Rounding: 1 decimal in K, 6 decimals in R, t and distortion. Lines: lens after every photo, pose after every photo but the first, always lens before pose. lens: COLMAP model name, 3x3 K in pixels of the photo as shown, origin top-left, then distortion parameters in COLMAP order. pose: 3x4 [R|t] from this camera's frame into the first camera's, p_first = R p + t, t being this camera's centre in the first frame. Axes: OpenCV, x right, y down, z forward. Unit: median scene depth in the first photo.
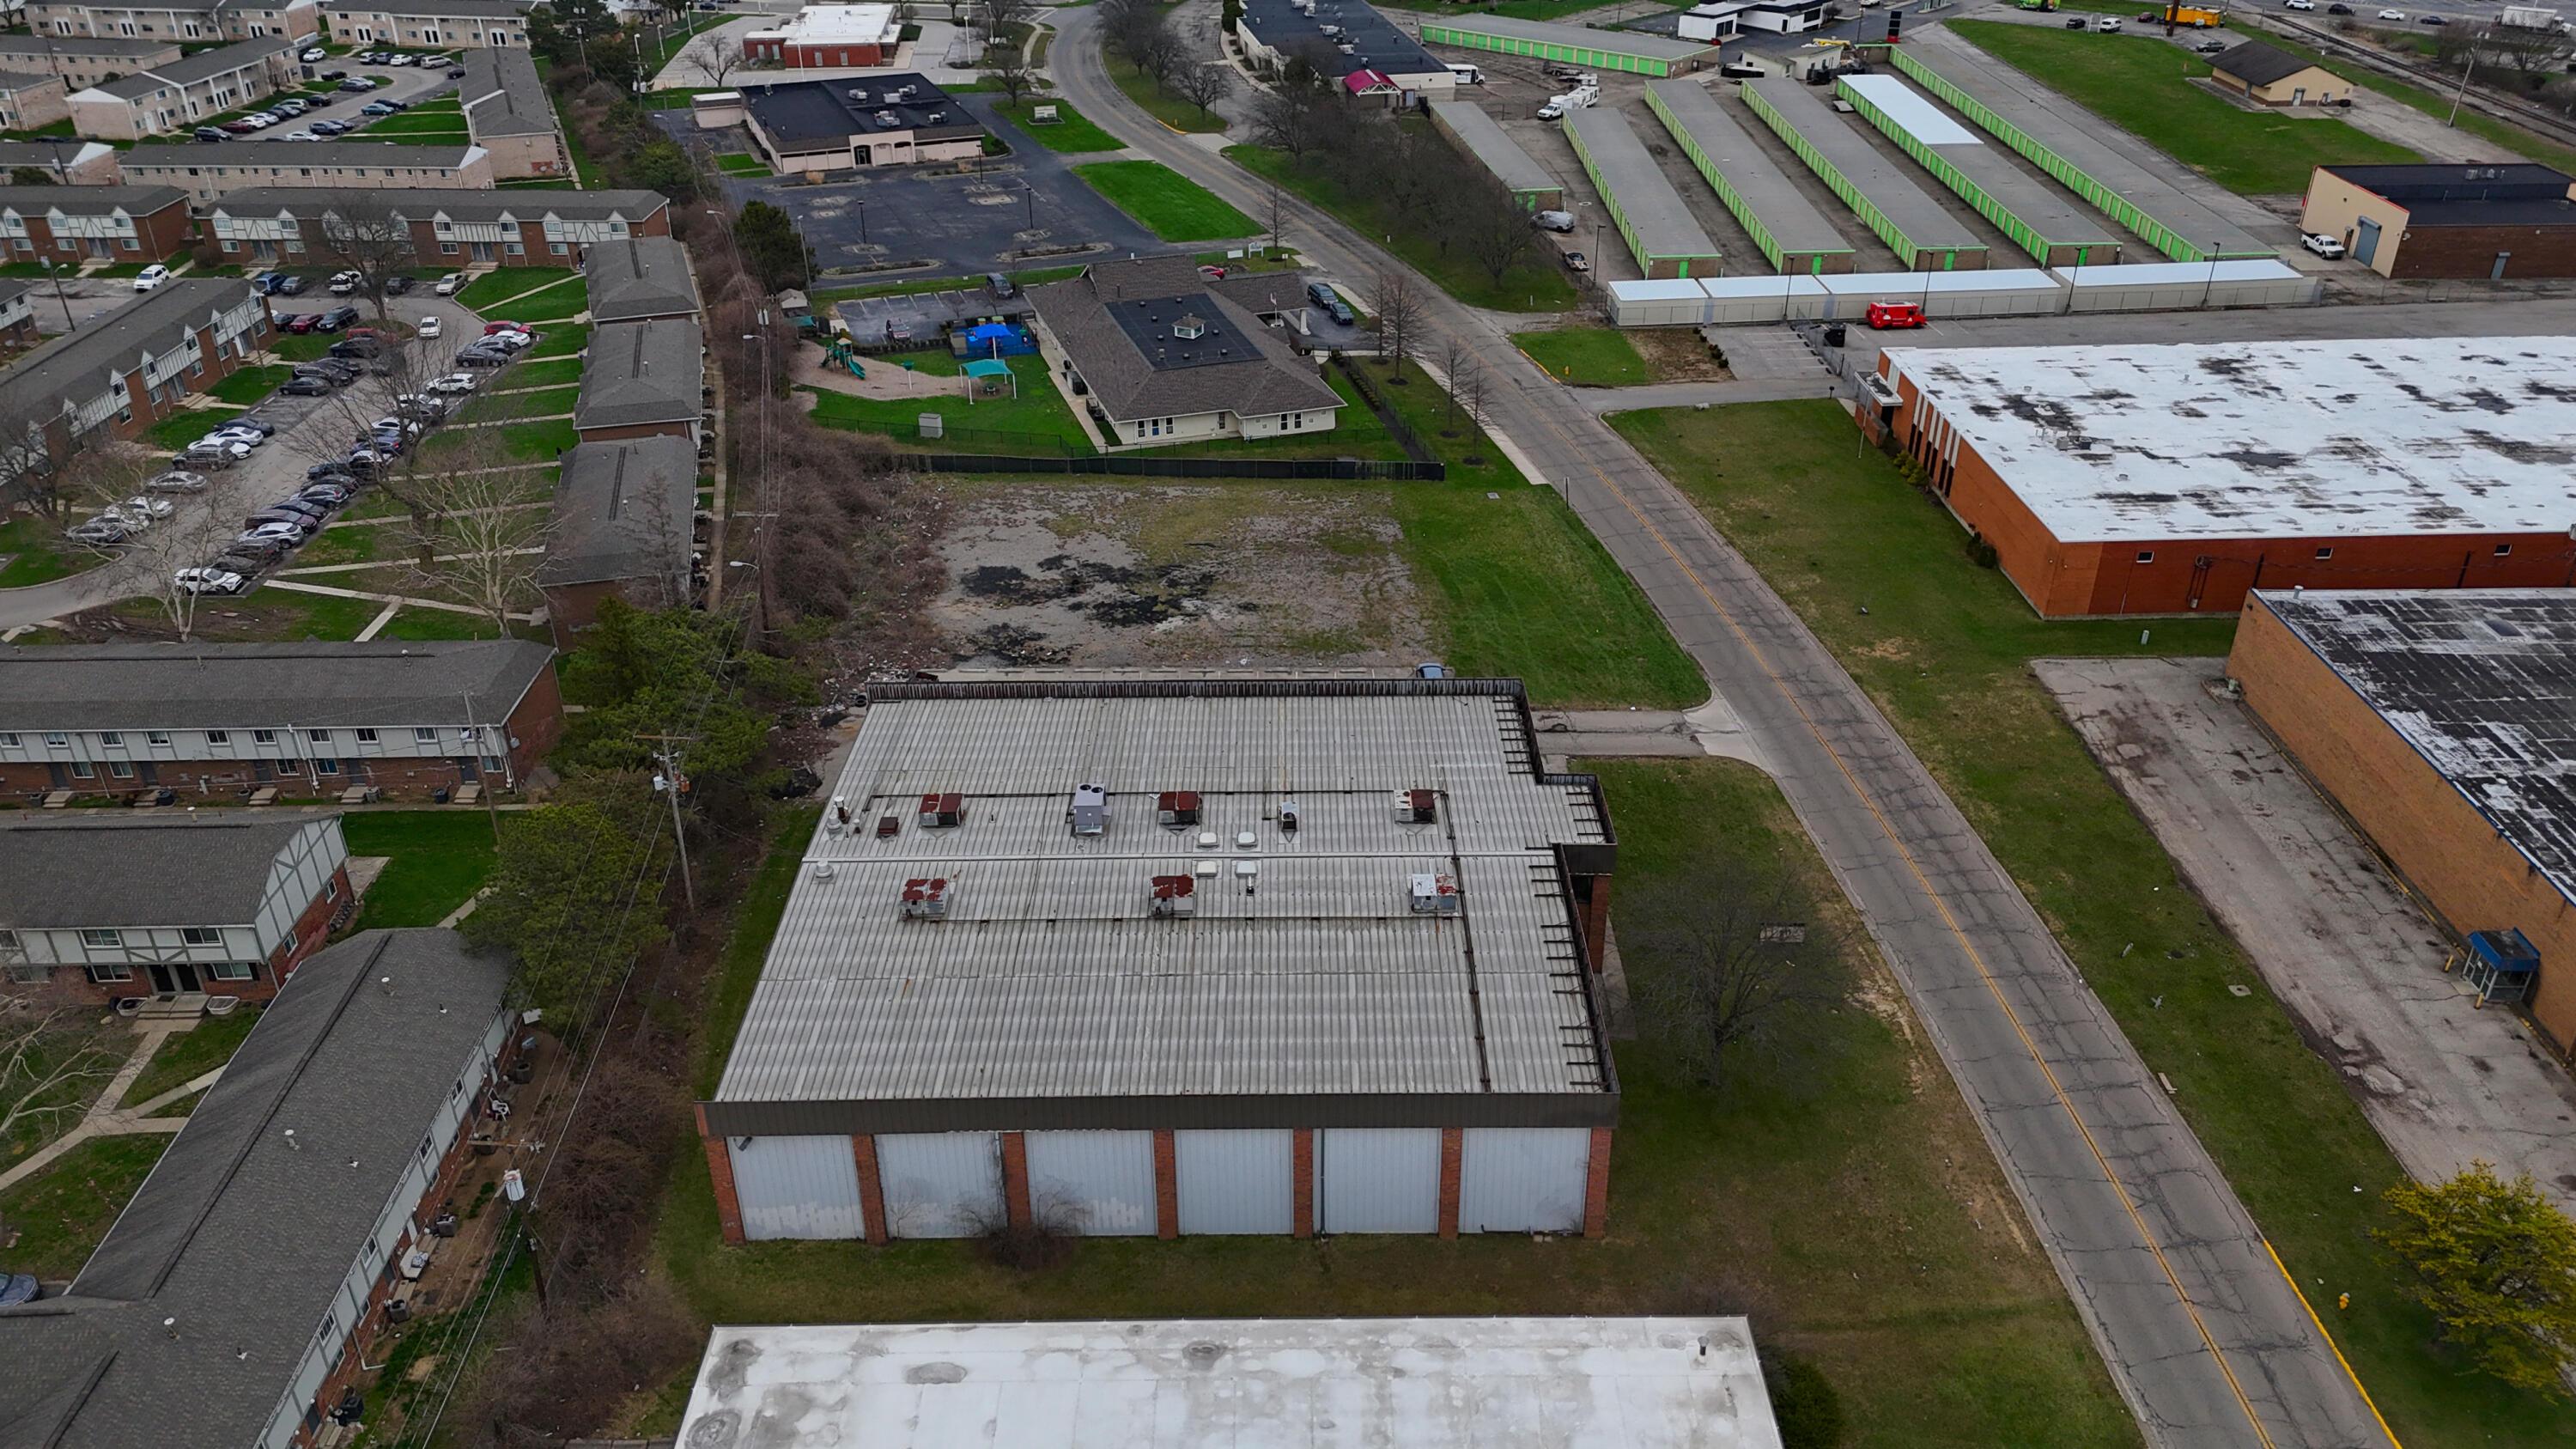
lens RADIAL K [[1889.2, 0, 1291.0], [0, 1889.2, 722.2], [0, 0, 1]] dist [0.090788, -0.098280]
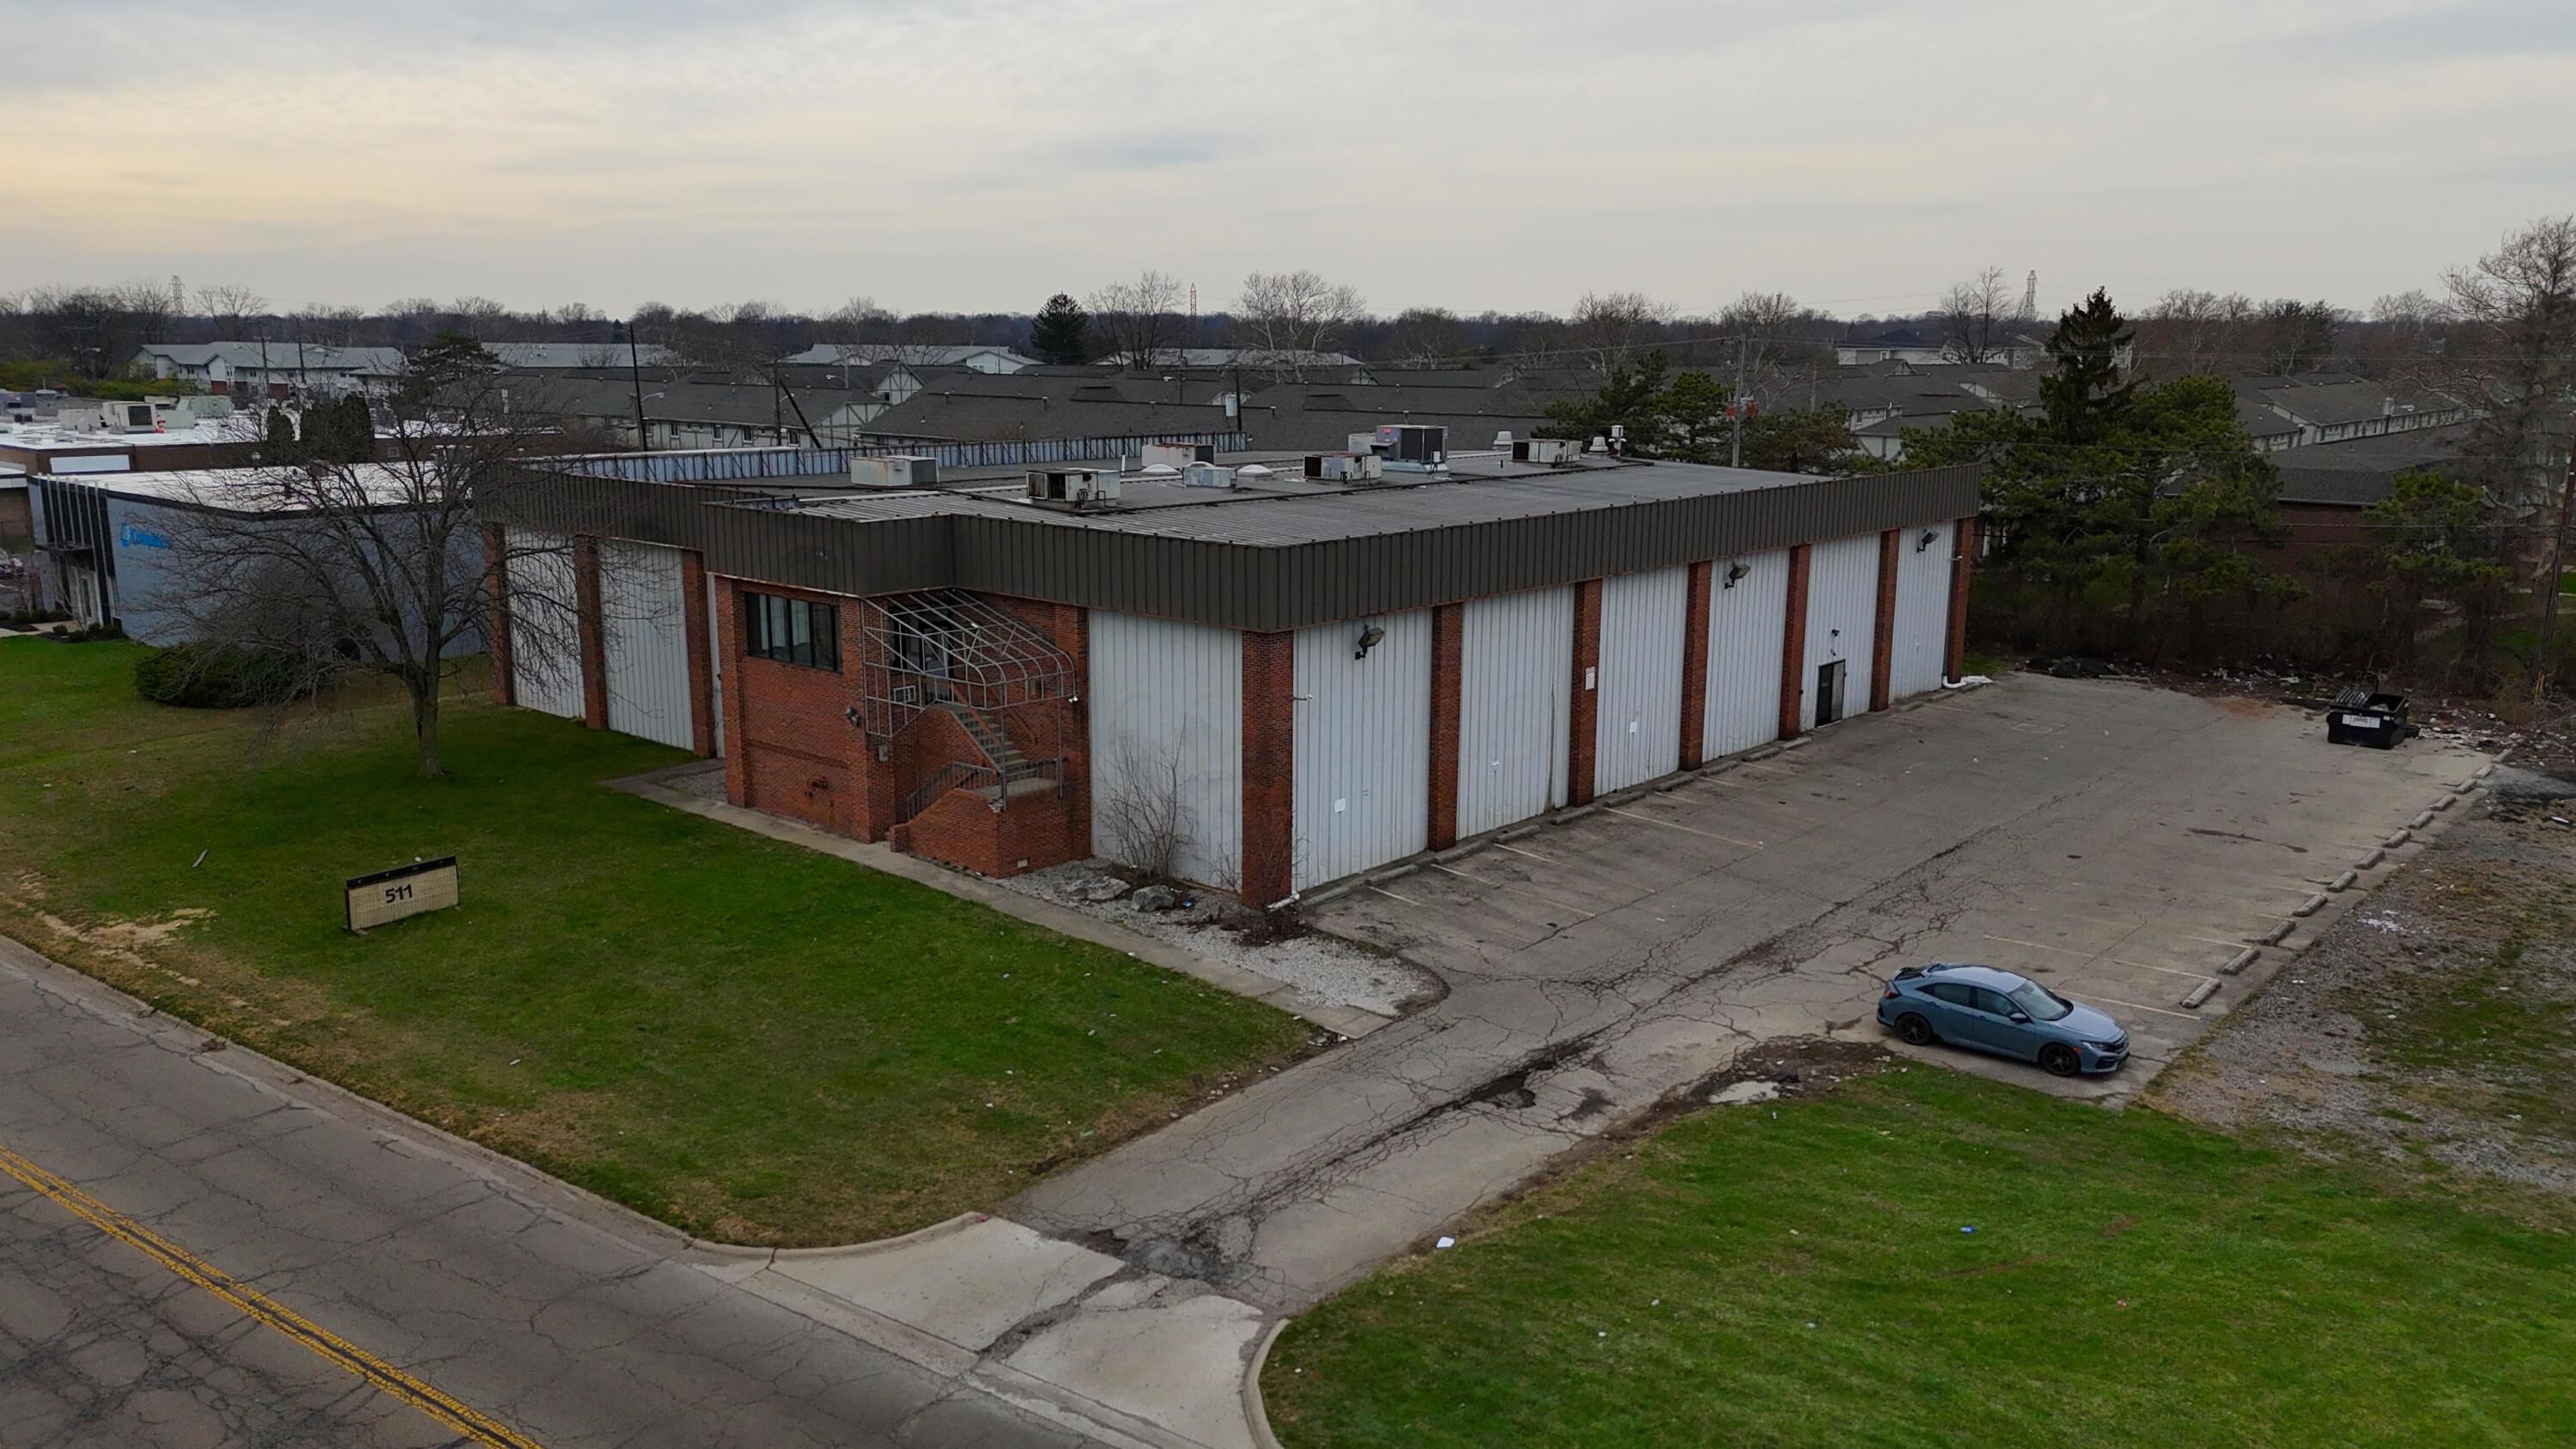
lens RADIAL K [[1889.2, 0, 1291.0], [0, 1889.2, 722.2], [0, 0, 1]] dist [0.090788, -0.098280]
pose [[-0.667775, 0.150853, -0.728917, 0.306917], [-0.368830, 0.783528, 0.500048, -0.142517], [0.646561, 0.602766, -0.467582, 0.931455]]
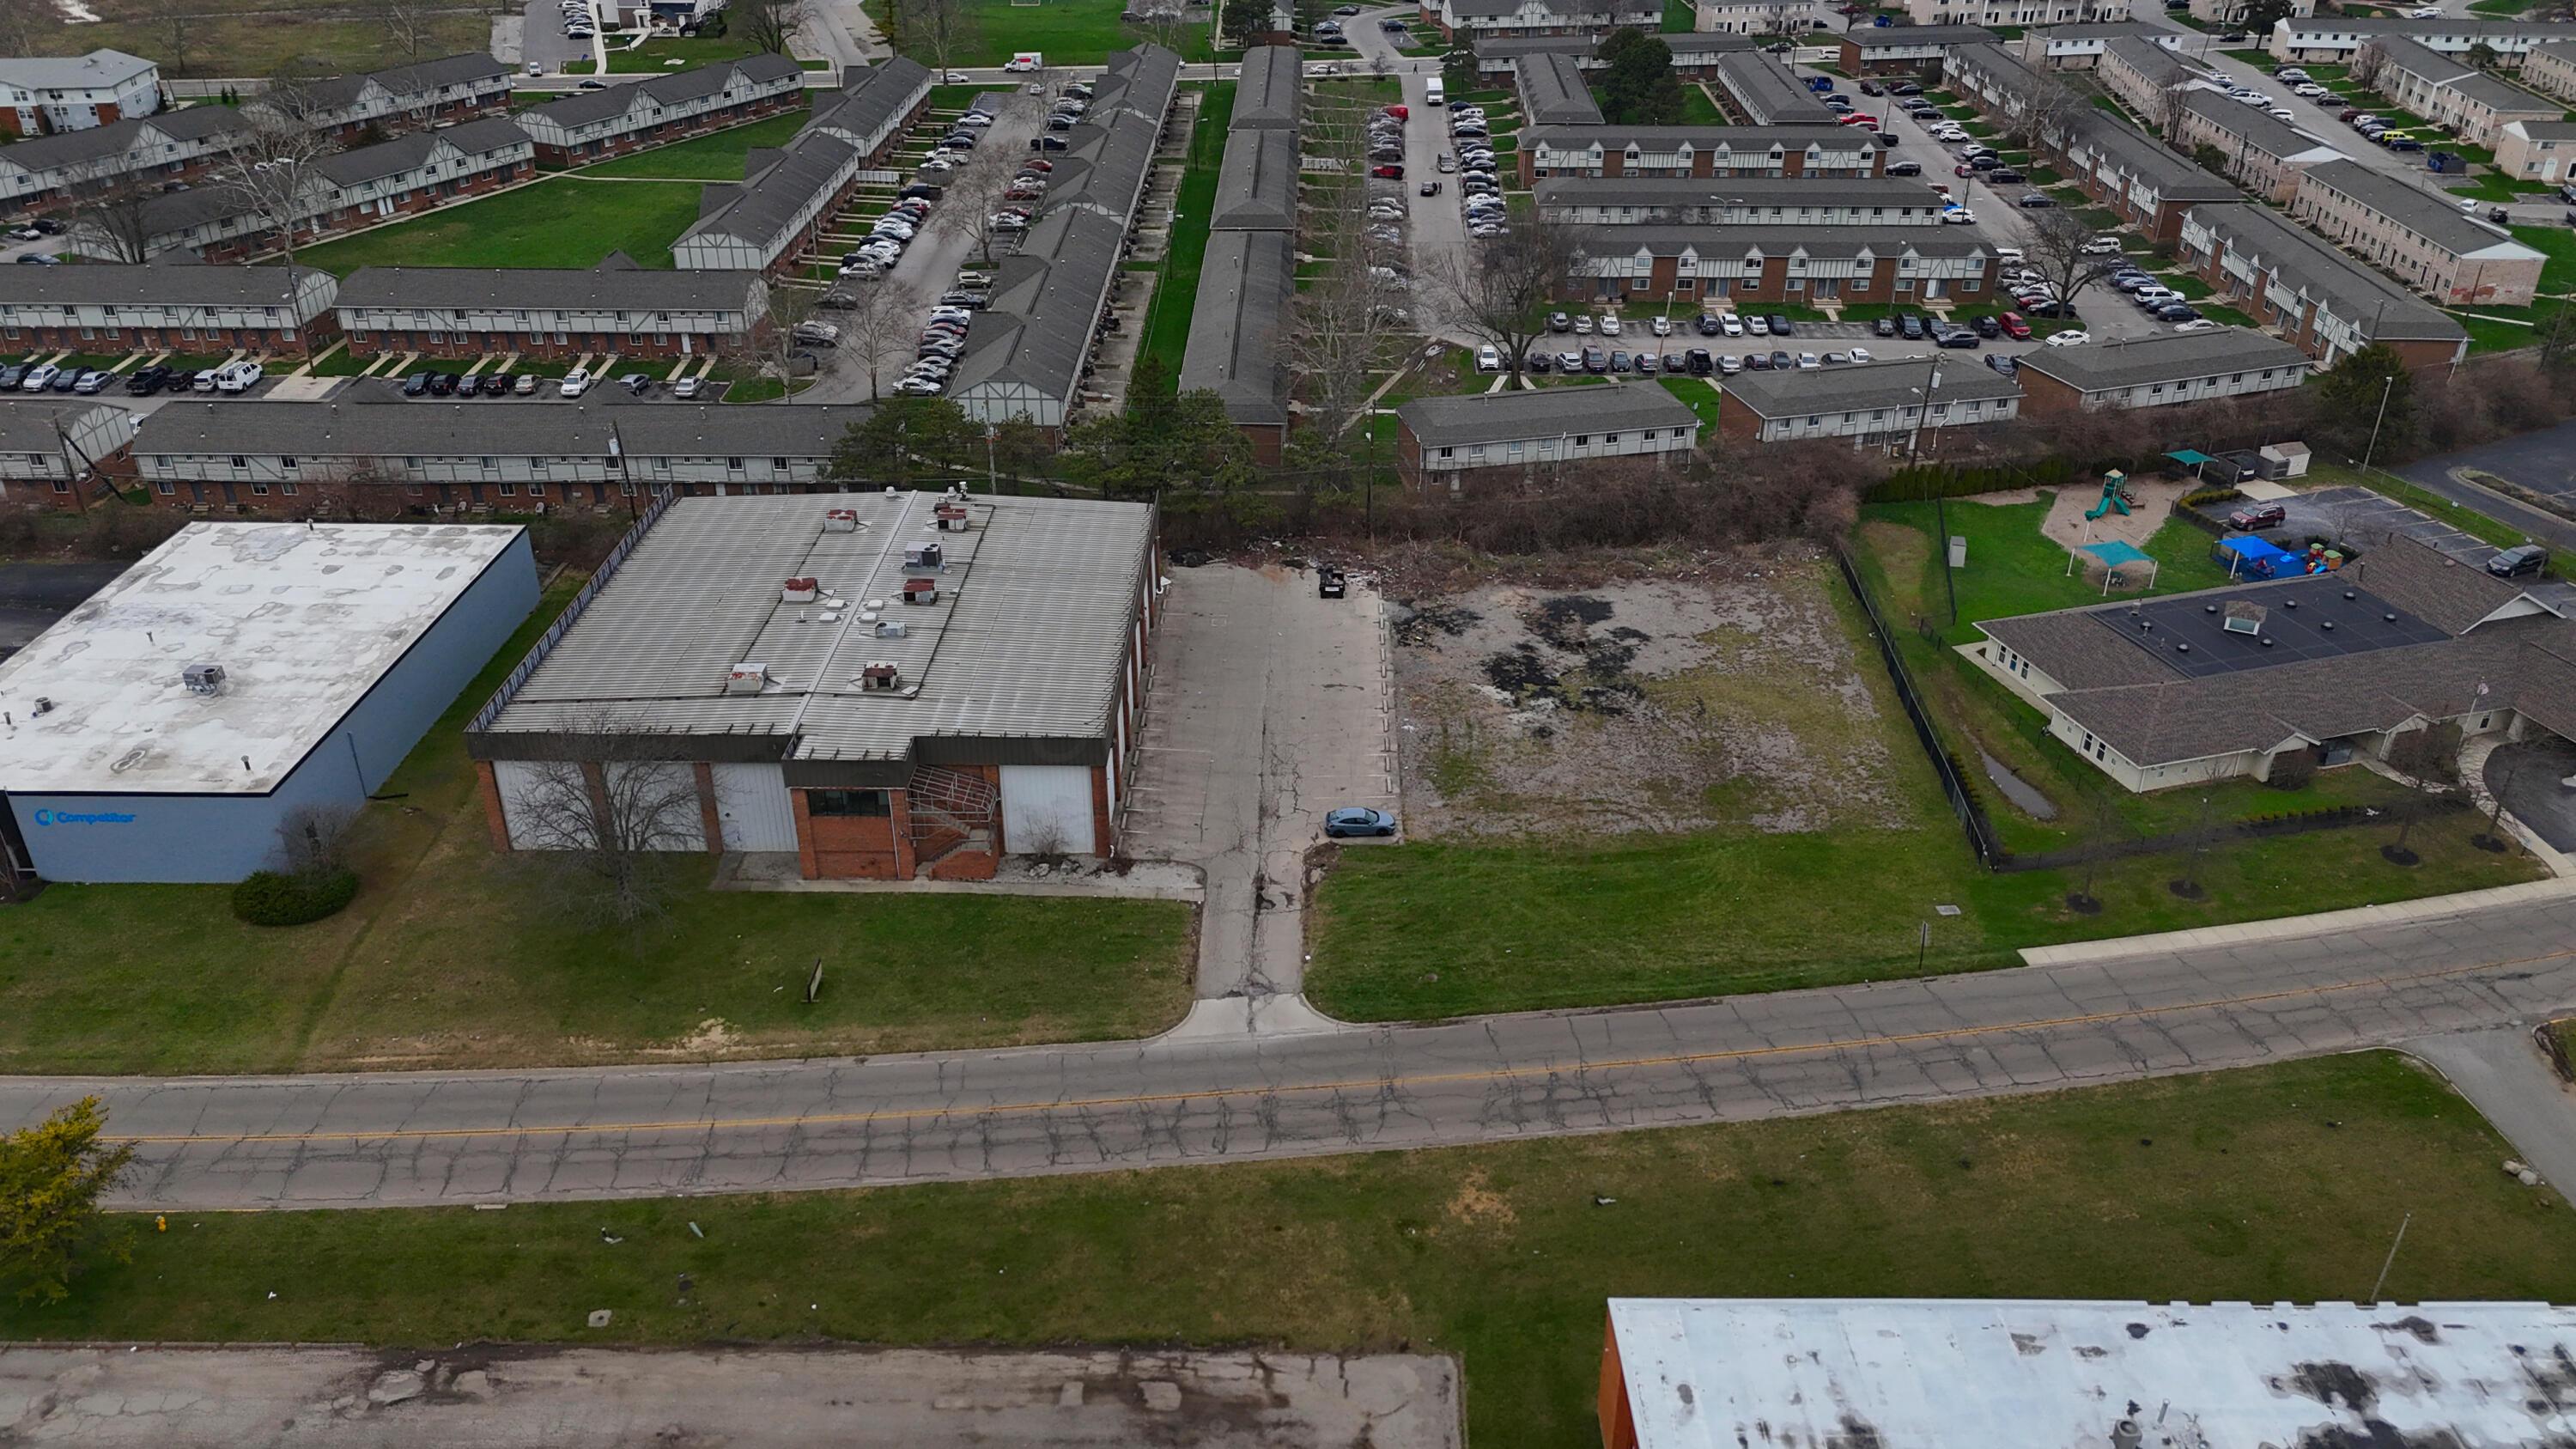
lens RADIAL K [[1884.4, 0, 1290.1], [0, 1884.4, 717.1], [0, 0, 1]] dist [0.117577, -0.152014]
pose [[-0.024242, 0.483245, -0.875149, 0.758075], [-0.493169, 0.755693, 0.430944, -0.390812], [0.869596, 0.442044, 0.220002, 0.672221]]
